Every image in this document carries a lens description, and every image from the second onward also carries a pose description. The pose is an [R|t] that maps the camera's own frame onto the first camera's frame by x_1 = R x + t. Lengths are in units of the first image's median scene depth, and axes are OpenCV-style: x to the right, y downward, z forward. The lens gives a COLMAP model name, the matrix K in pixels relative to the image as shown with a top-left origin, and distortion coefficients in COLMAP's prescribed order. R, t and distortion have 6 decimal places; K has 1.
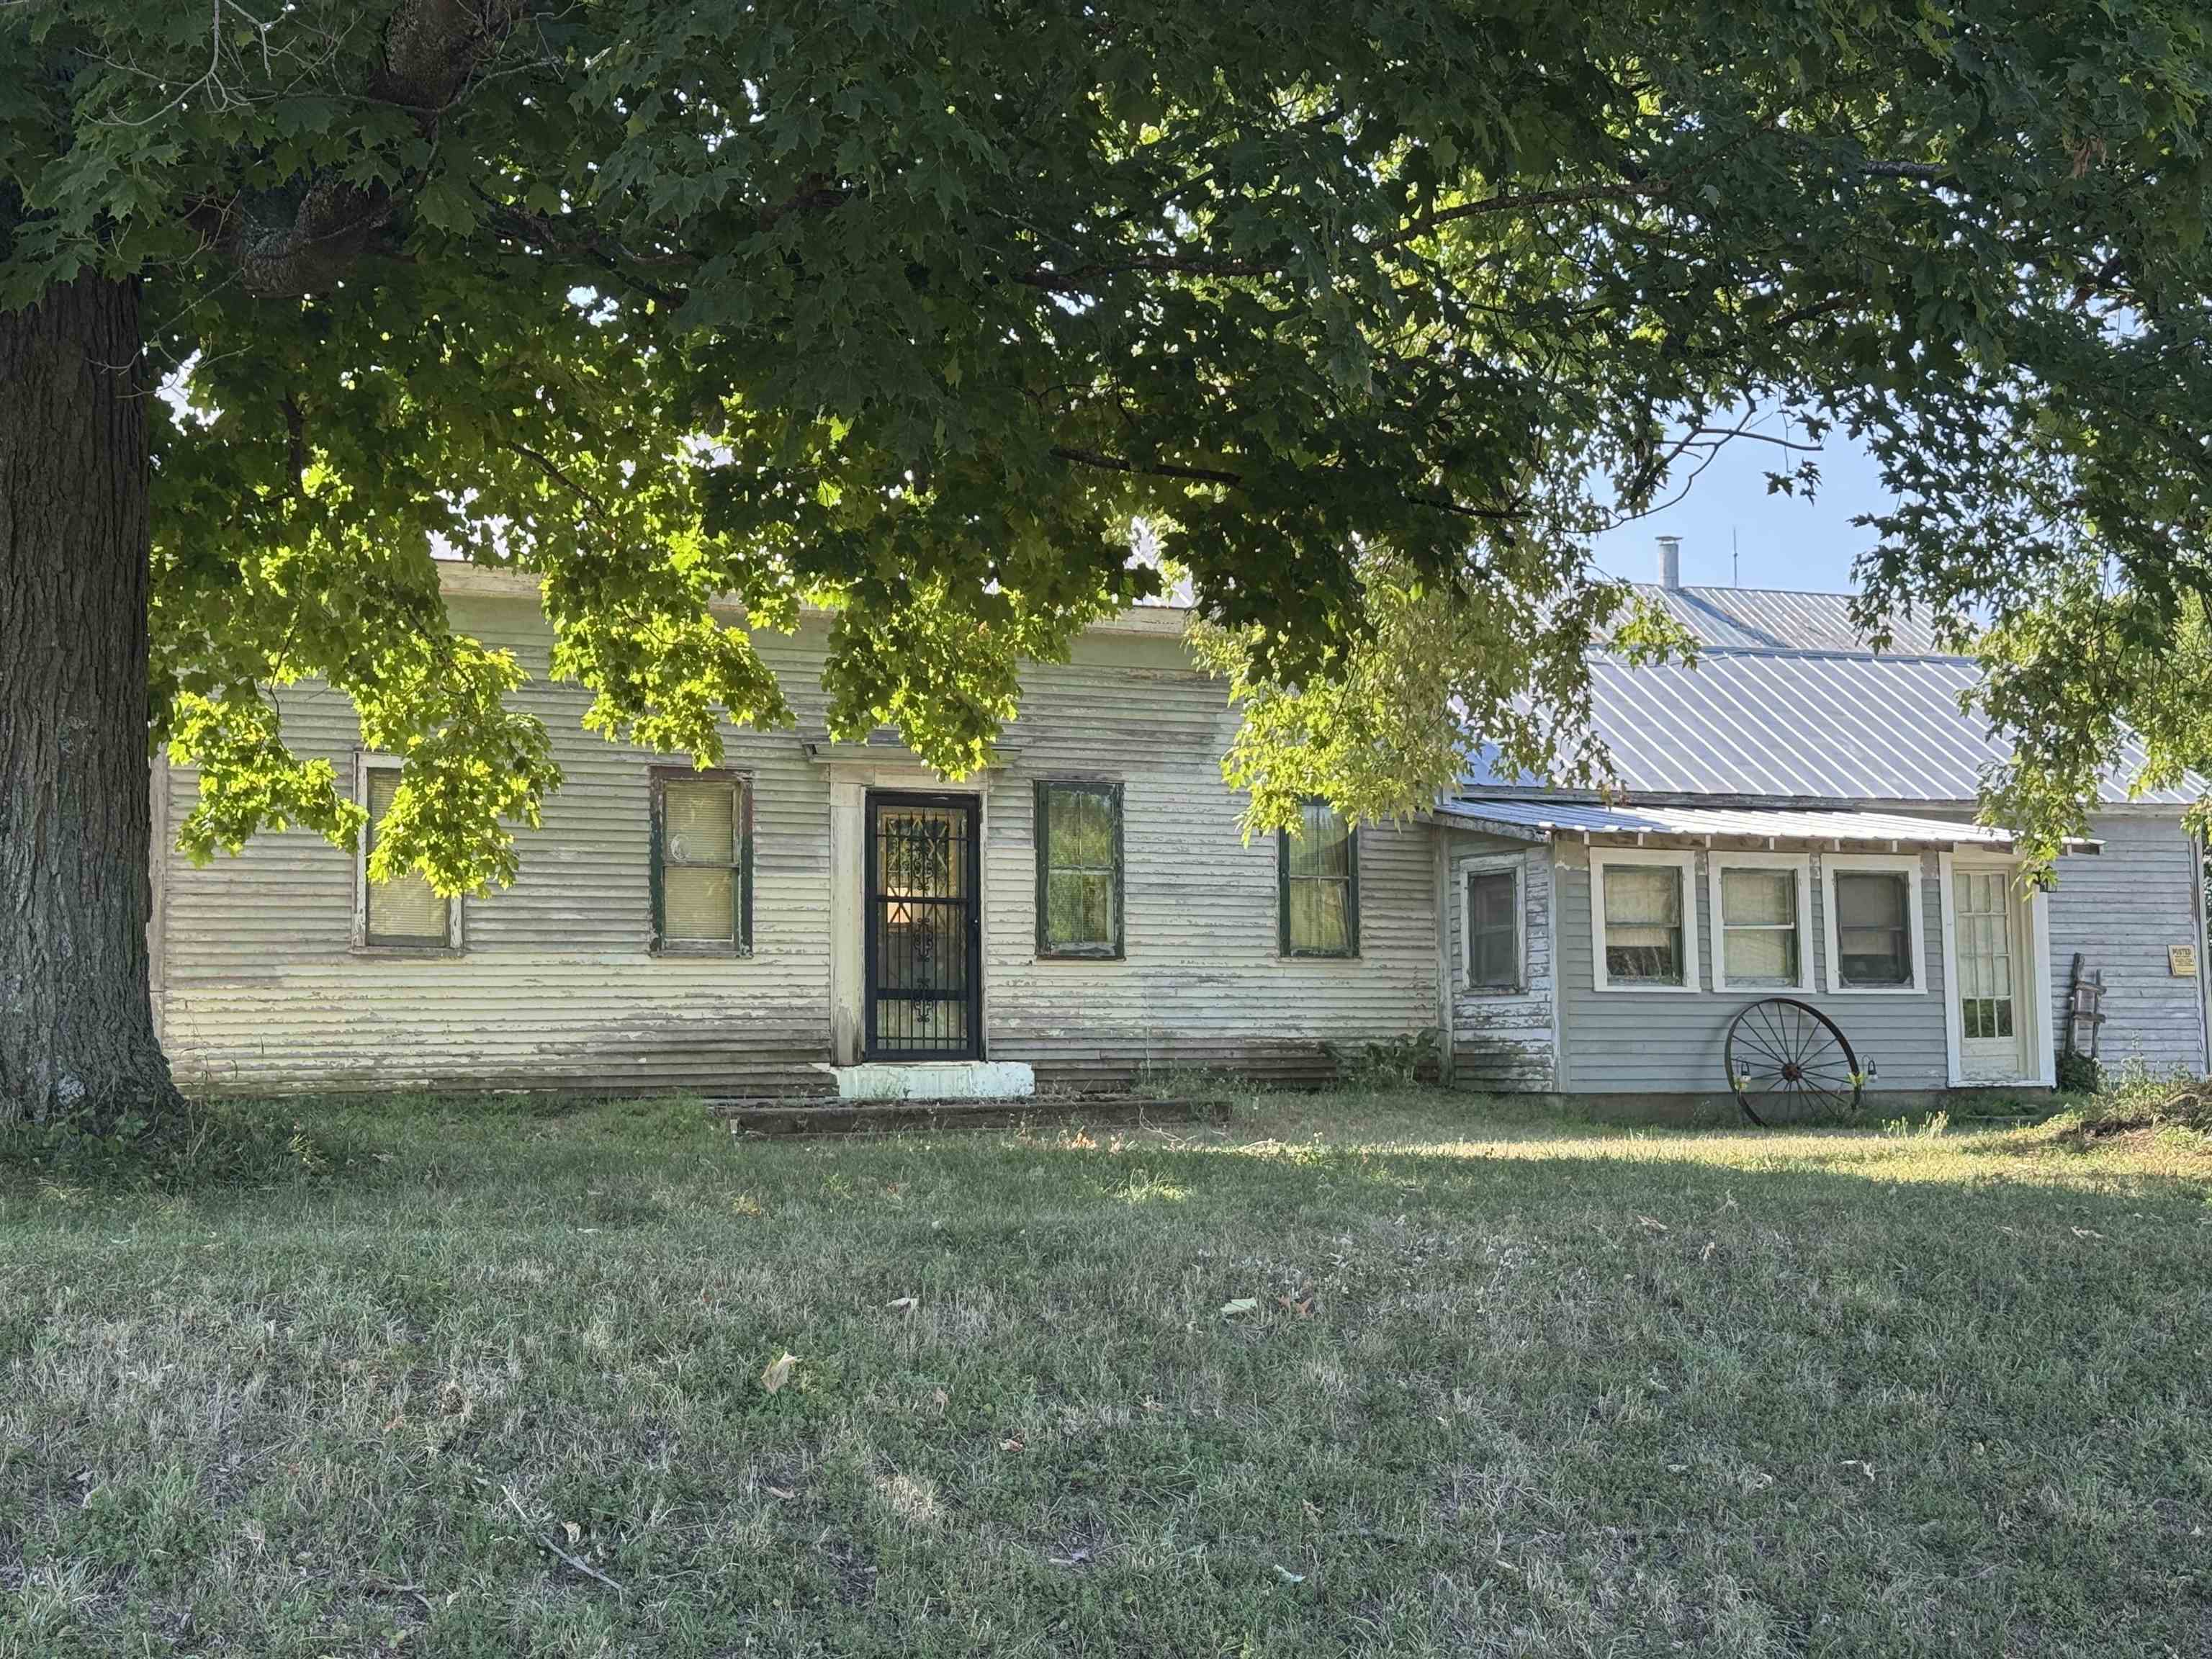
lens RADIAL K [[3093.2, 0, 1076.3], [0, 3093.2, 837.7], [0, 0, 1]] dist [0.210724, -0.413194]
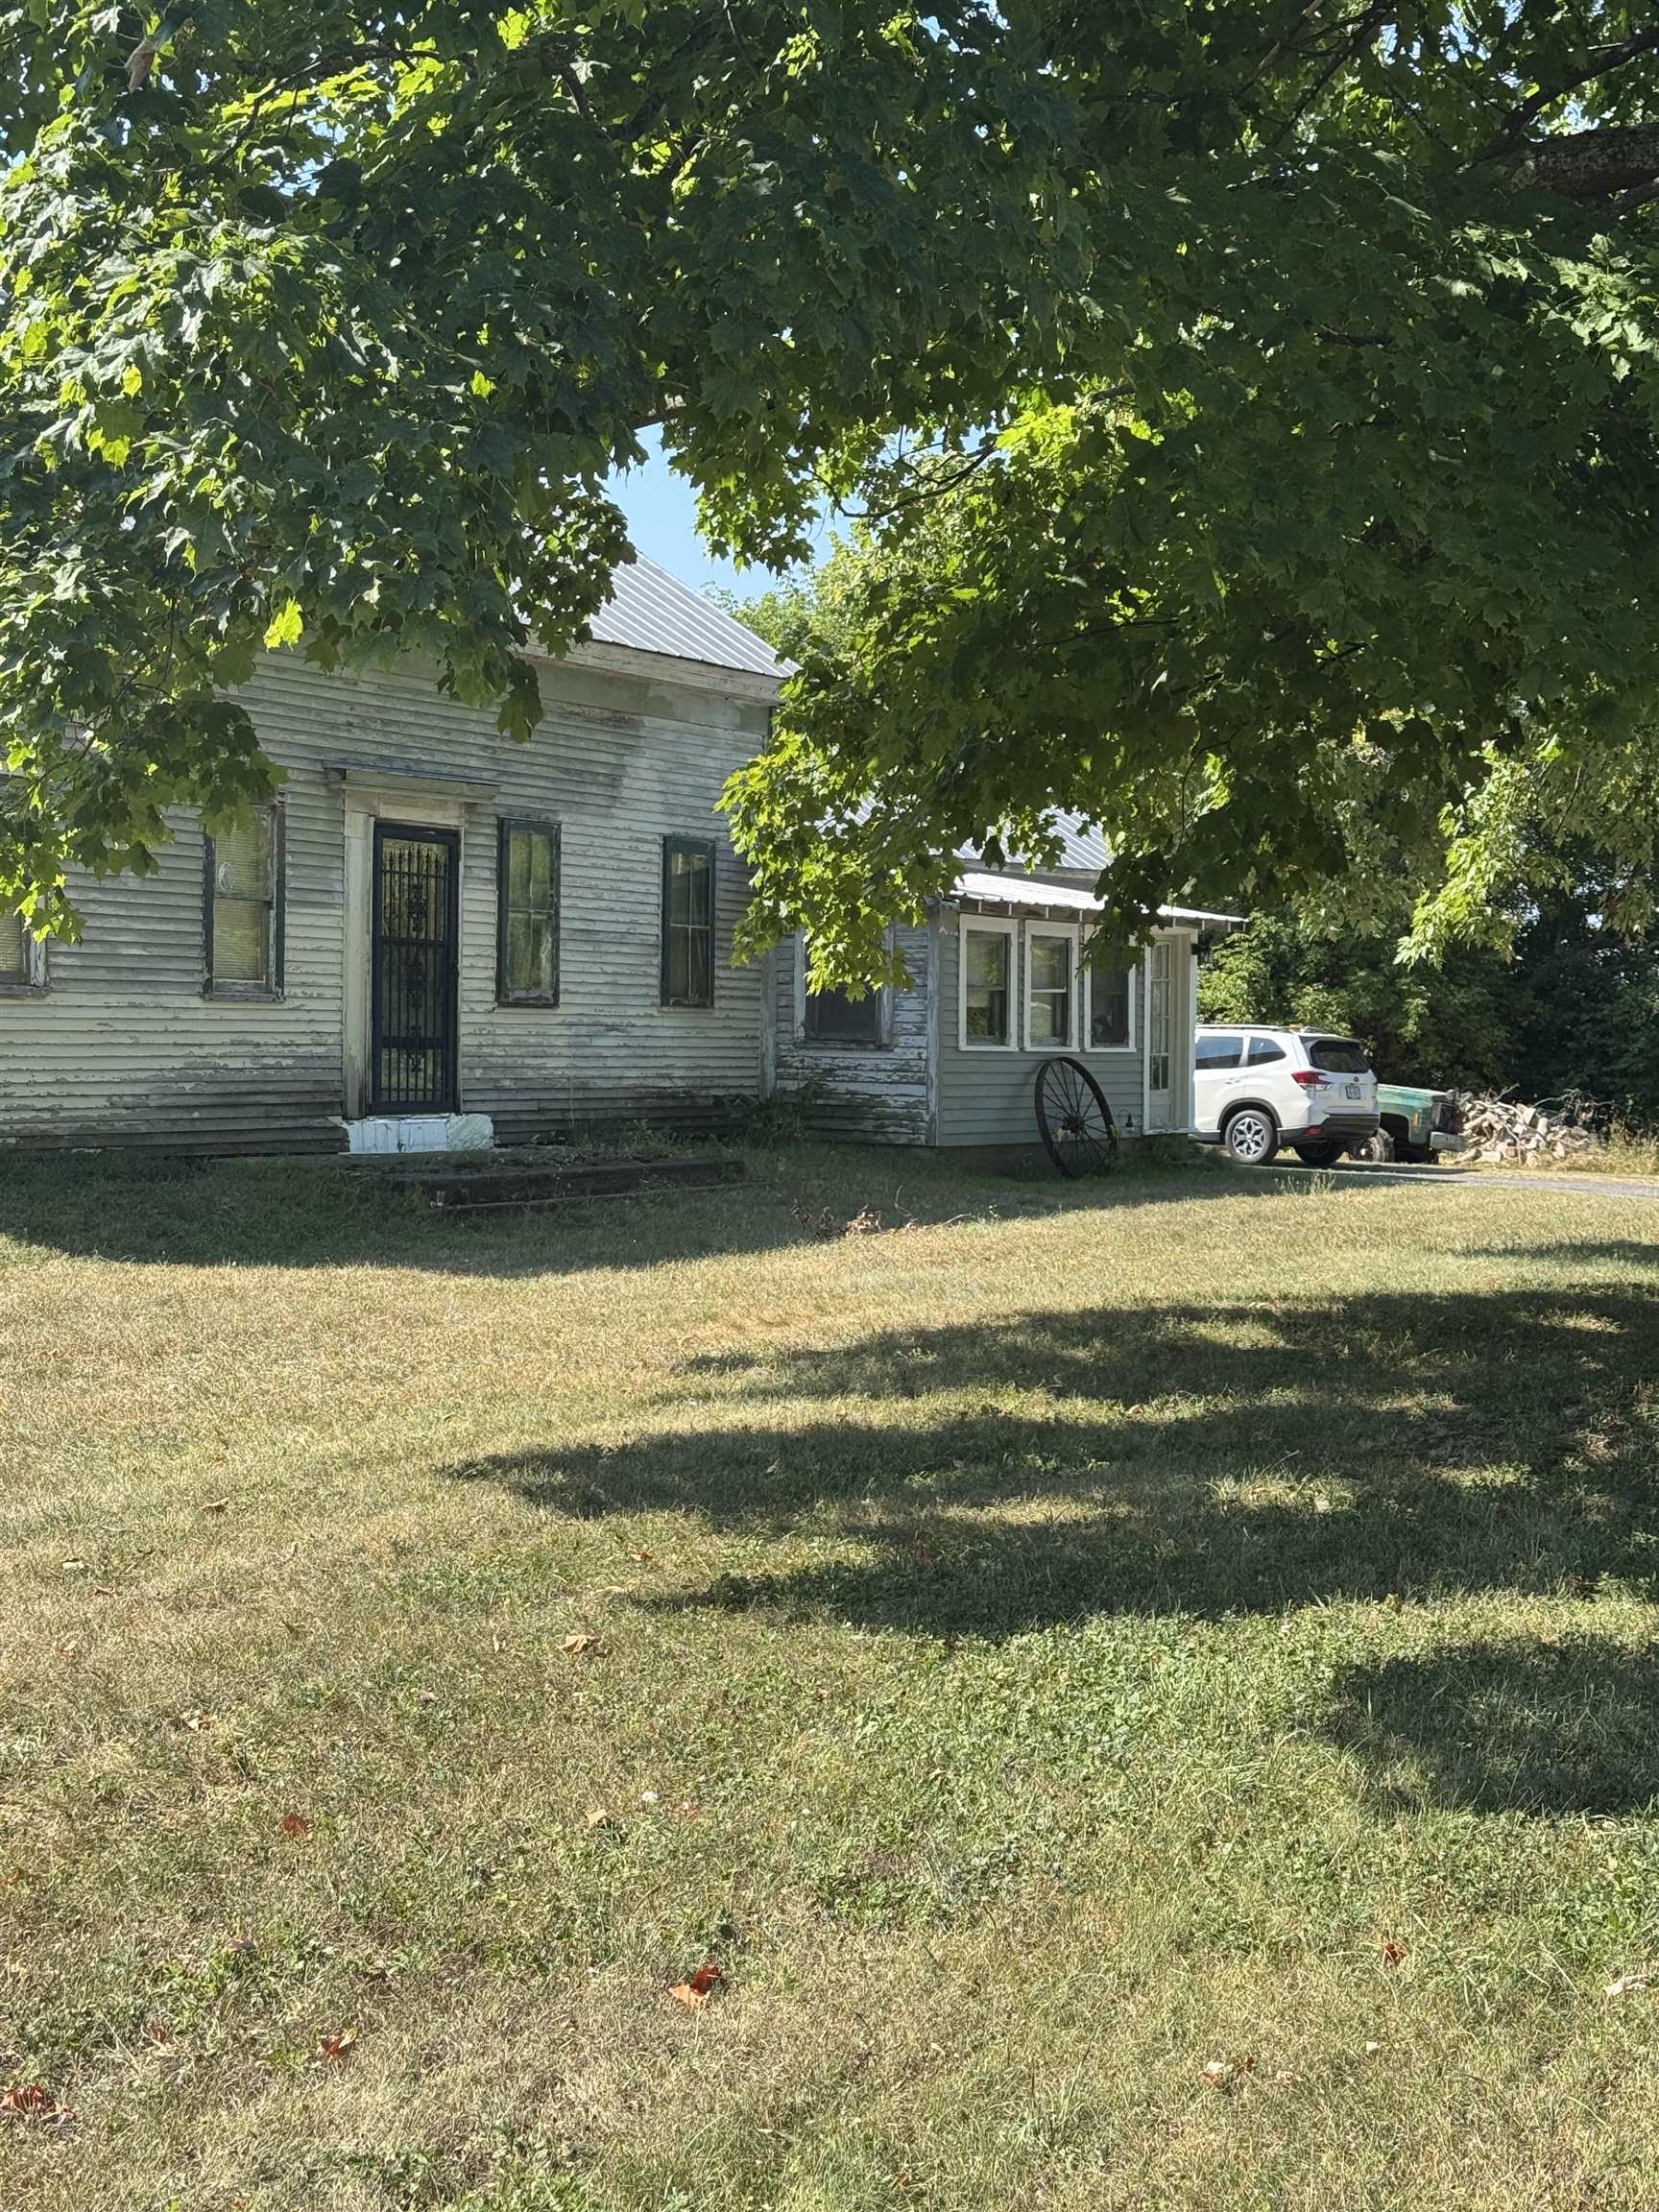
lens RADIAL K [[3091.9, 0, 829.5], [0, 3091.9, 1106.0], [0, 0, 1]] dist [0.207997, -0.539050]
pose [[0.838055, 0.011304, 0.545469, -0.459913], [-0.068967, 0.993960, 0.085363, -0.019443], [-0.541209, -0.109159, 0.833773, 0.147152]]
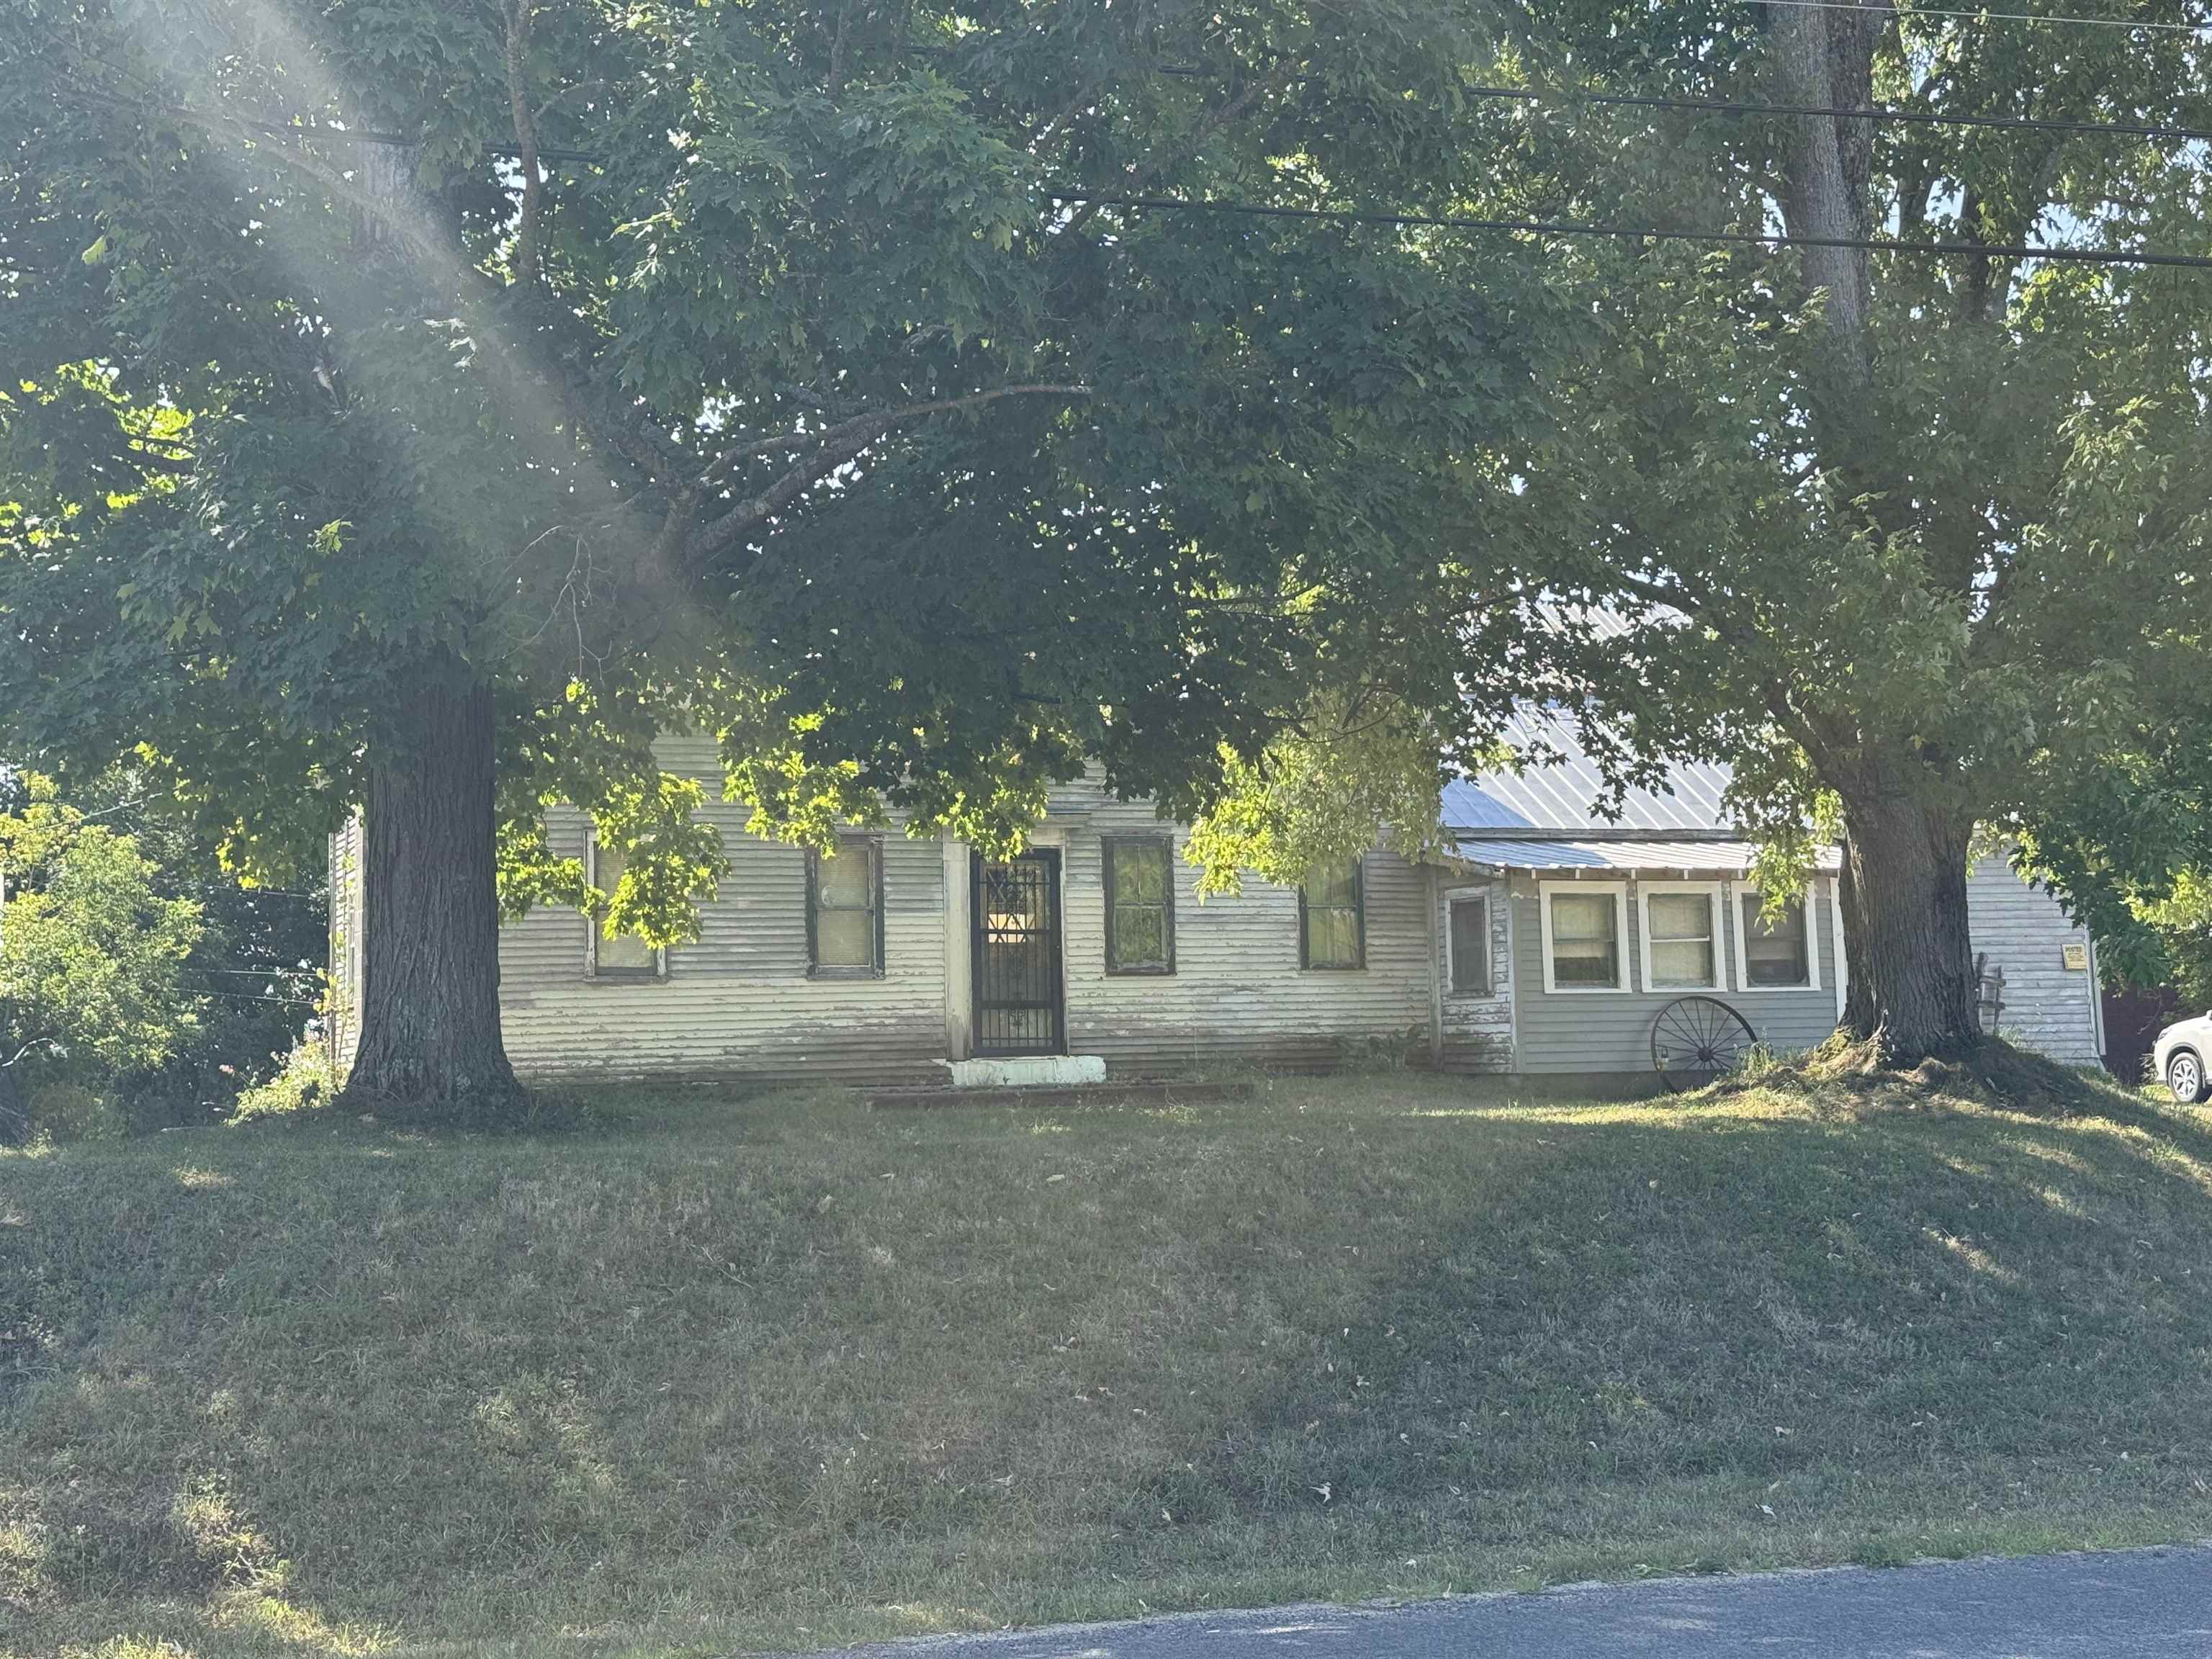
lens RADIAL K [[3093.2, 0, 1076.3], [0, 3093.2, 837.7], [0, 0, 1]] dist [0.210724, -0.413194]
pose [[0.998052, -0.018971, -0.059441, 0.053710], [0.019156, 0.999813, 0.002542, -0.022078], [0.059382, -0.003675, 0.998229, -0.291635]]
